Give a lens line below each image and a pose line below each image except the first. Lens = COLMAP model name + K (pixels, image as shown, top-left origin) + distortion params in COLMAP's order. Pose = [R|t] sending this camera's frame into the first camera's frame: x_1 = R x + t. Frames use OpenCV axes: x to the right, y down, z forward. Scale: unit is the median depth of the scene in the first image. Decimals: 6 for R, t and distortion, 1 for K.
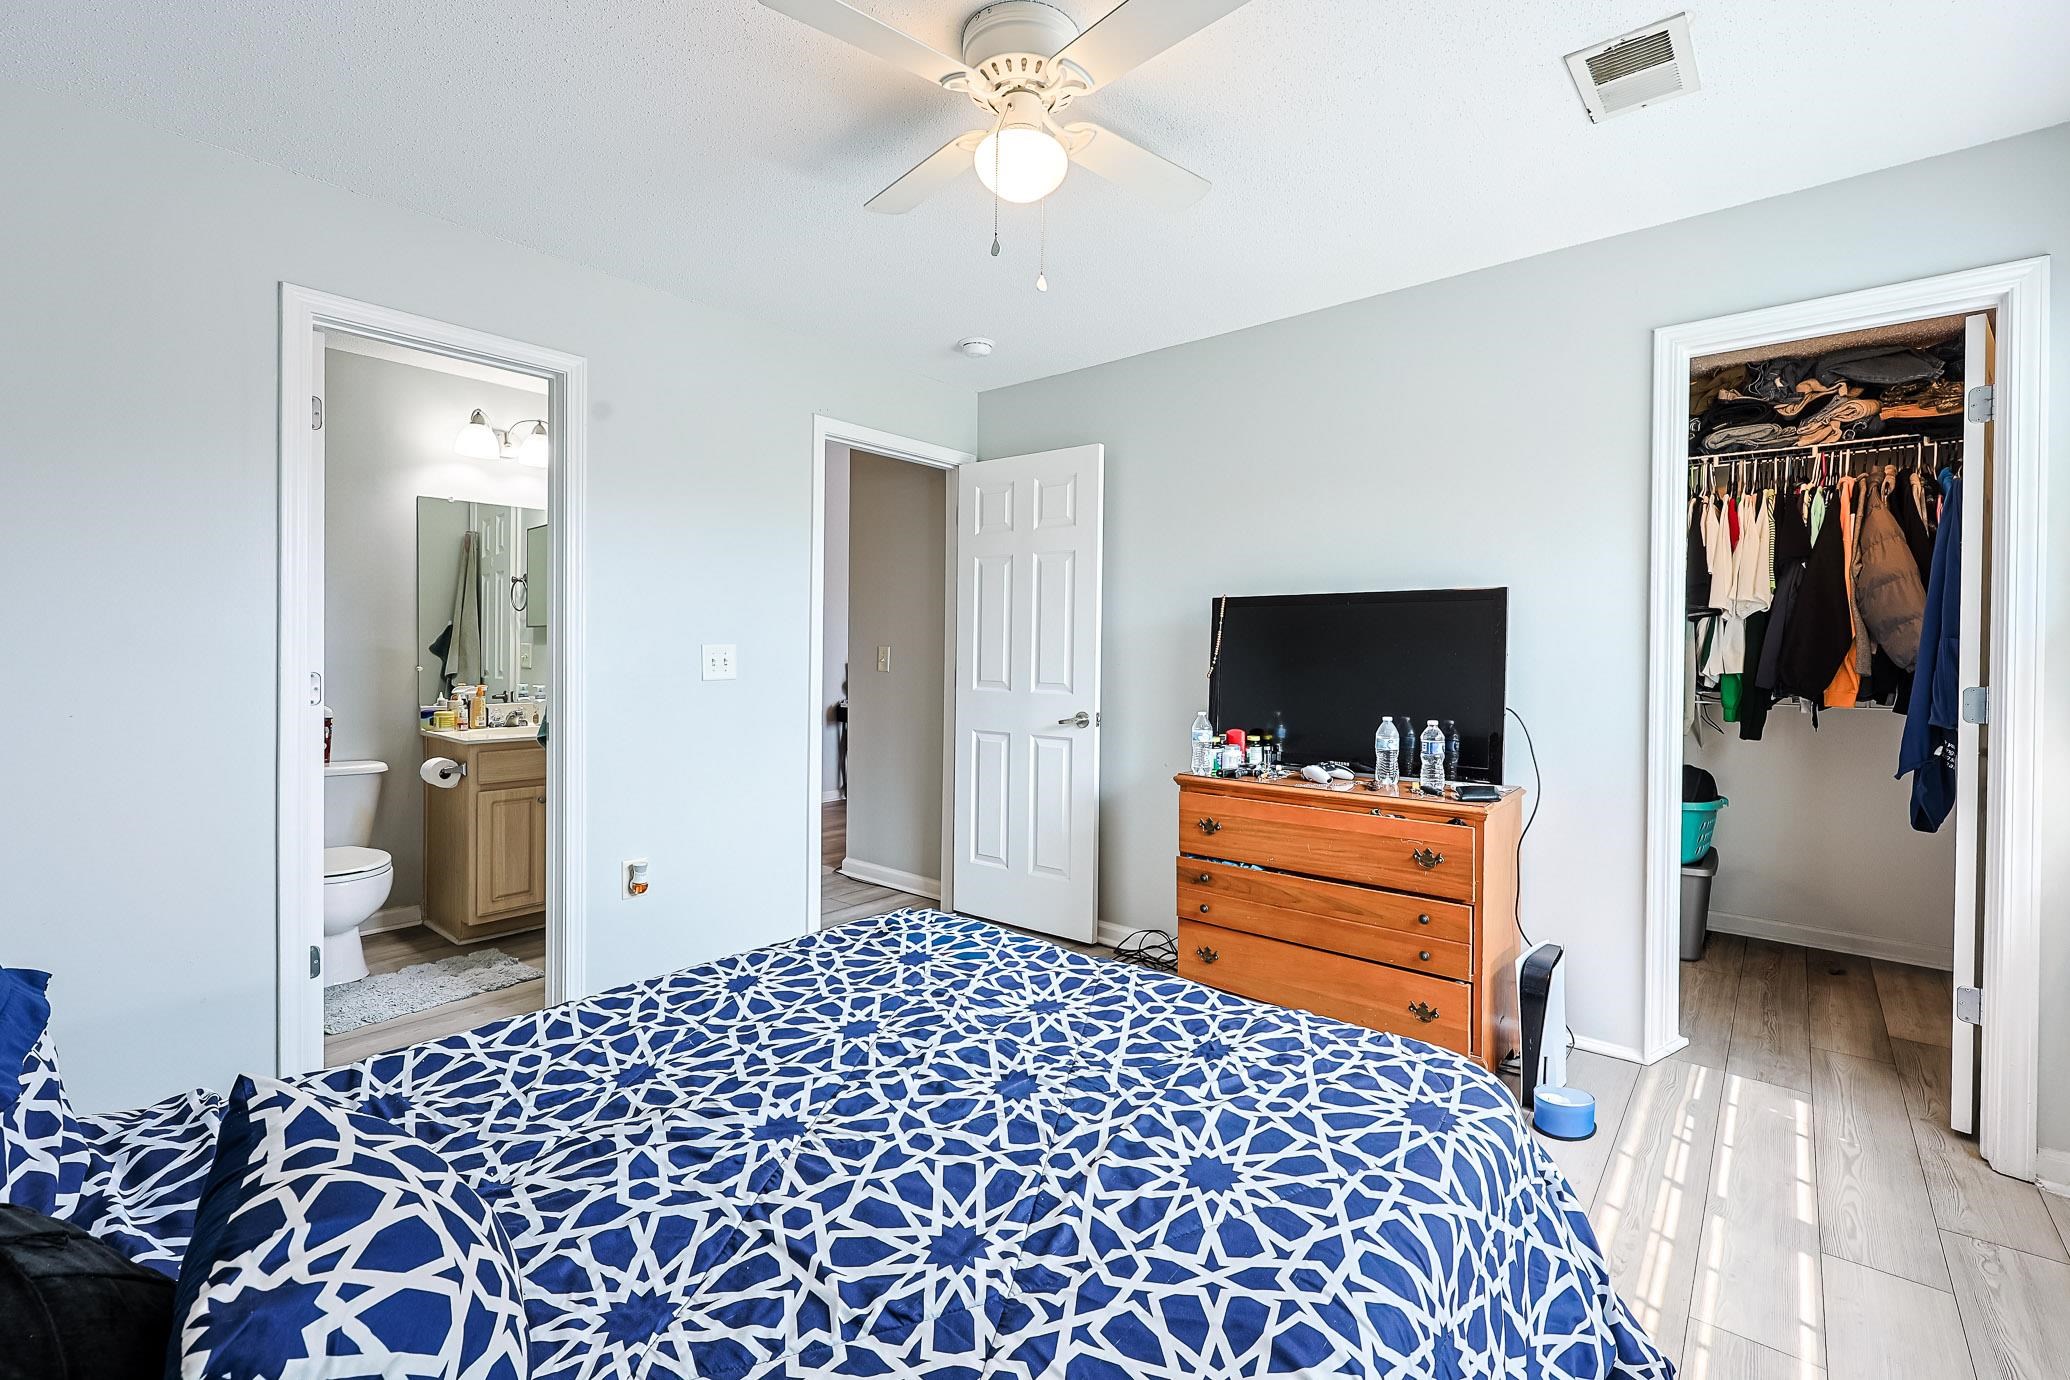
lens RADIAL K [[890.8, 0, 1044.4], [0, 890.8, 673.9], [0, 0, 1]] dist [0.002238, 0.000196]
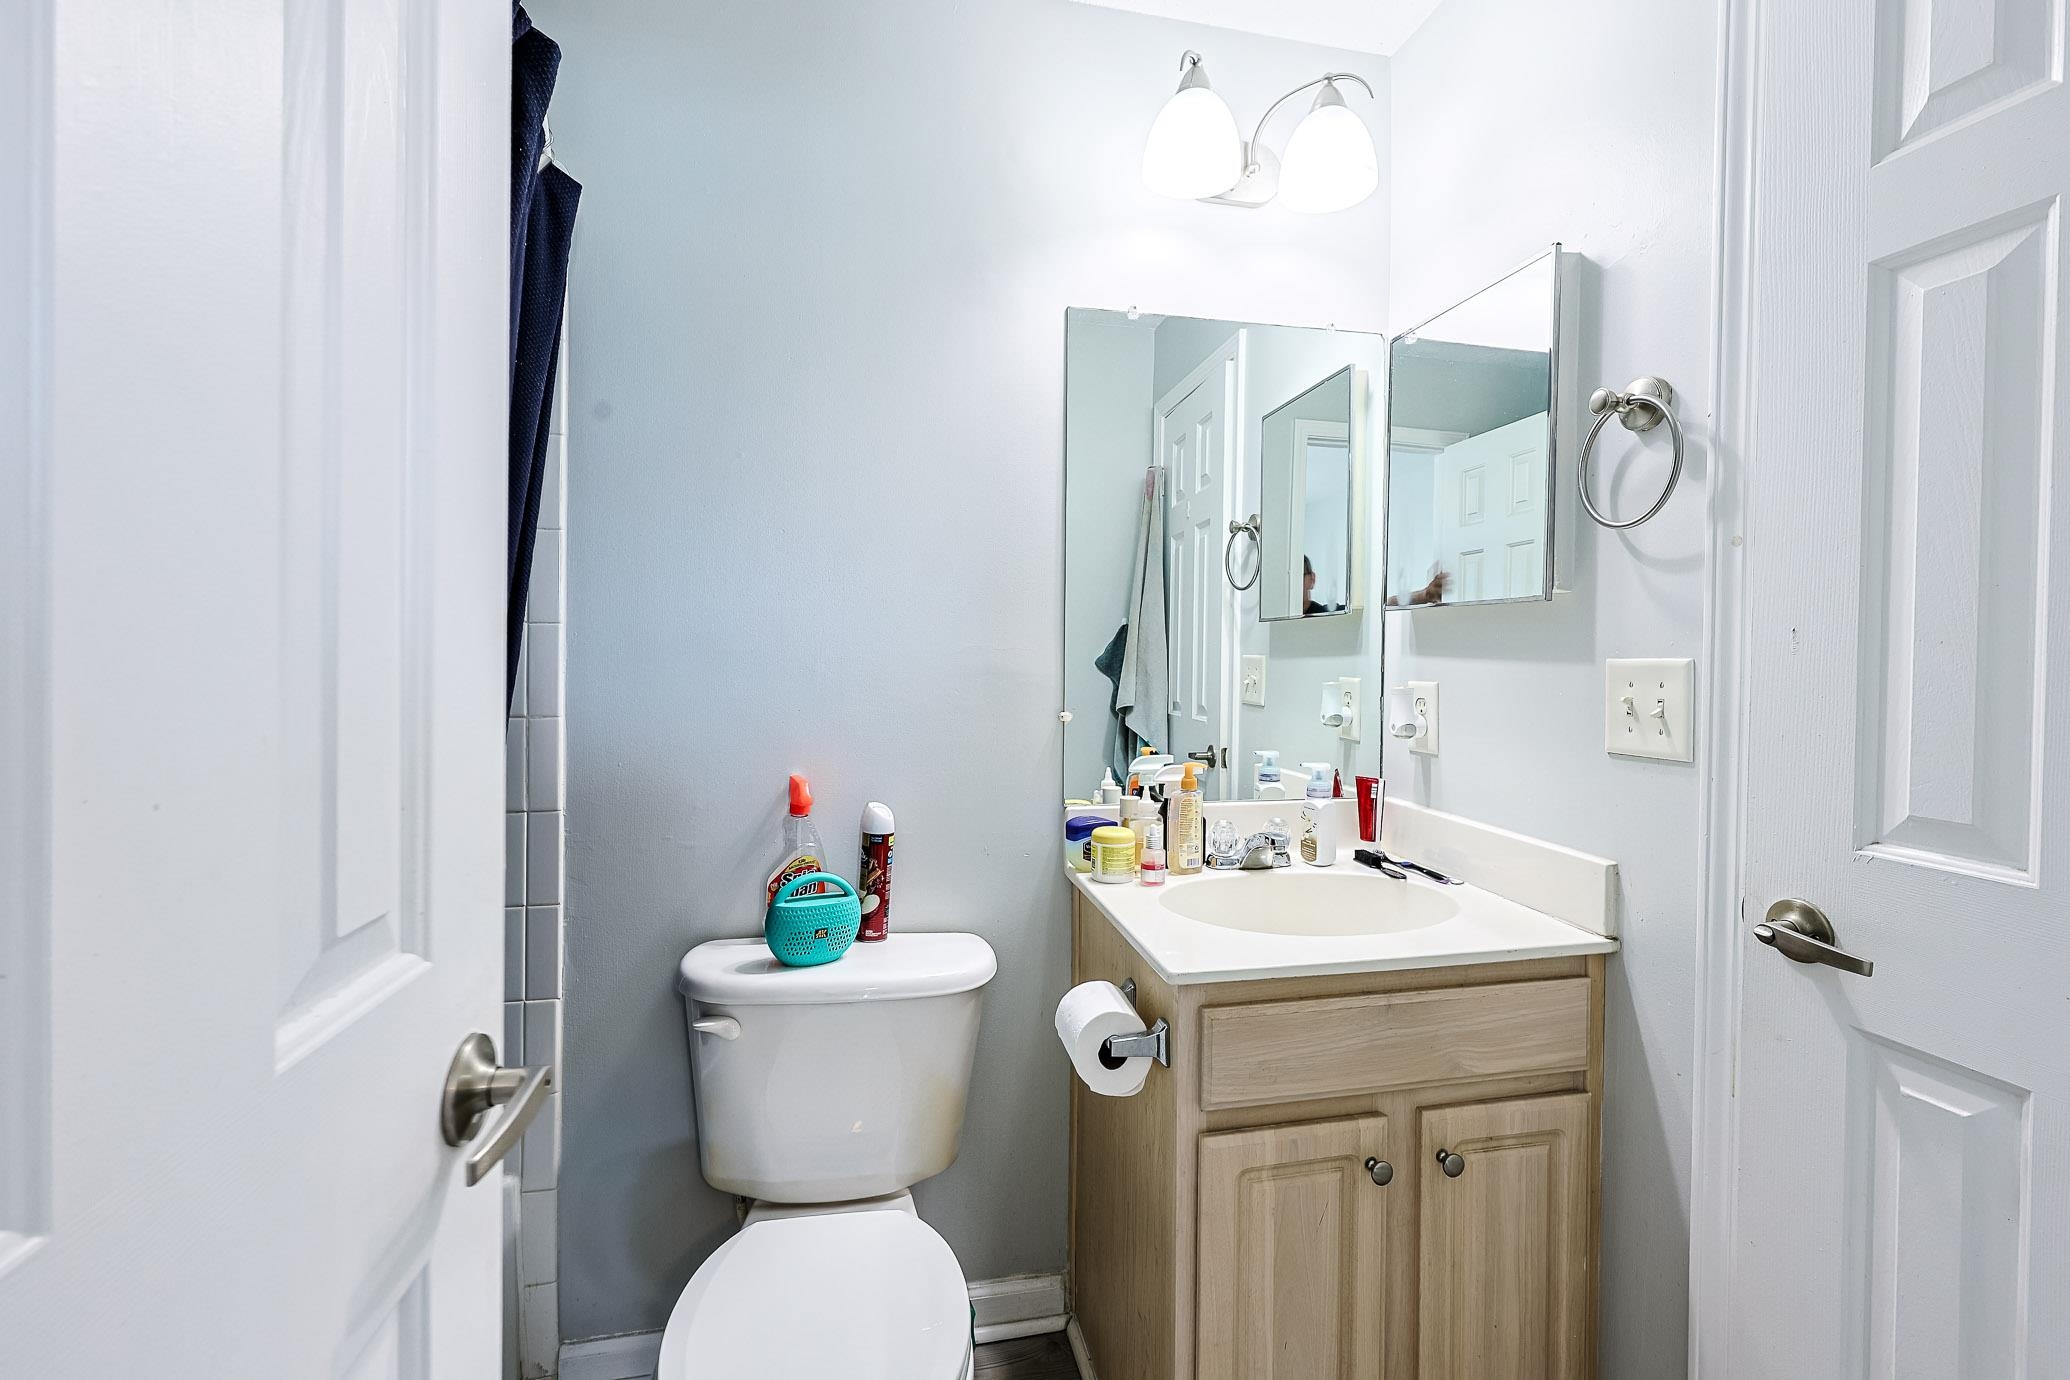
lens RADIAL K [[890.8, 0, 1044.4], [0, 890.8, 673.9], [0, 0, 1]] dist [0.002238, 0.000196]
pose [[0.782155, 0.006465, -0.623050, -0.442149], [-0.011378, 0.999928, -0.003907, -0.024664], [0.622980, 0.010145, 0.782172, 0.657261]]
